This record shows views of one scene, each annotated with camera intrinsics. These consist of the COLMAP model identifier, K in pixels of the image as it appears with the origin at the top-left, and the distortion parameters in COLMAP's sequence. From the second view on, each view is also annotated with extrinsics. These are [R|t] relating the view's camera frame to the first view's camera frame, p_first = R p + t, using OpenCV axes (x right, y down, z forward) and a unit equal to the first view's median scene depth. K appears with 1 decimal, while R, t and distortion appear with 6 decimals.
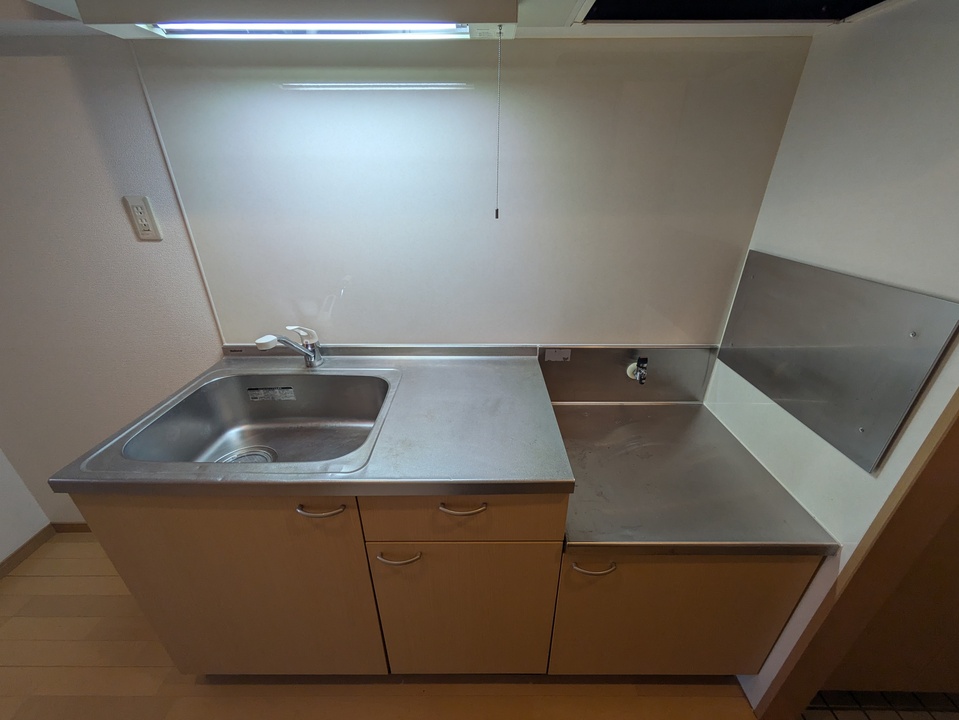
lens RADIAL K [[380.4, 0, 478.4], [0, 380.4, 358.7], [0, 0, 1]] dist [0.000489, -0.000264]
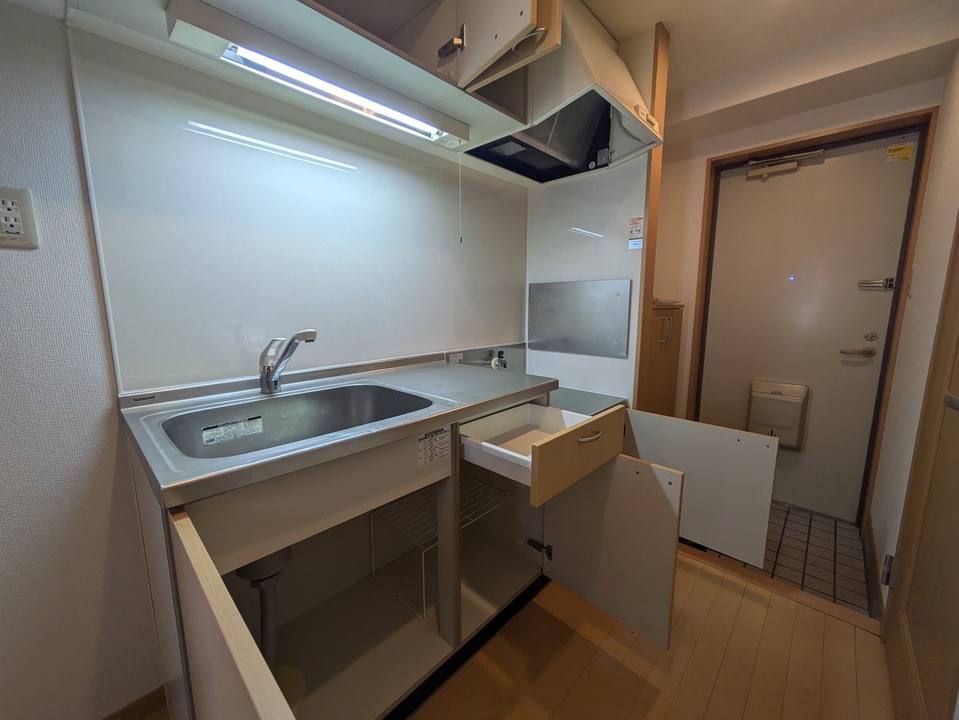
lens RADIAL K [[380.4, 0, 476.8], [0, 380.4, 360.4], [0, 0, 1]] dist [0.000489, -0.000264]
pose [[0.687968, -0.111895, 0.717063, -0.762548], [0.308666, 0.939338, -0.149561, 0.239908], [-0.656830, 0.324226, 0.680773, 0.029554]]
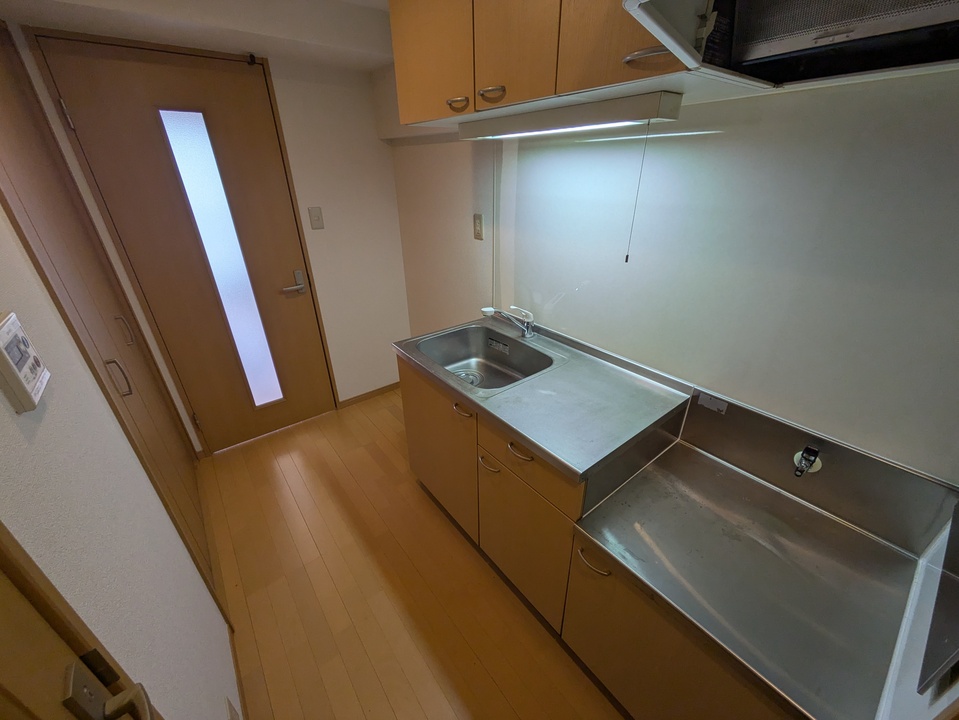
lens RADIAL K [[380.4, 0, 478.0], [0, 380.4, 358.4], [0, 0, 1]] dist [0.000489, -0.000264]
pose [[0.620118, 0.341615, -0.706224, 0.509694], [-0.324420, 0.931300, 0.165624, -0.087461], [0.714286, 0.126407, 0.688343, -0.111089]]
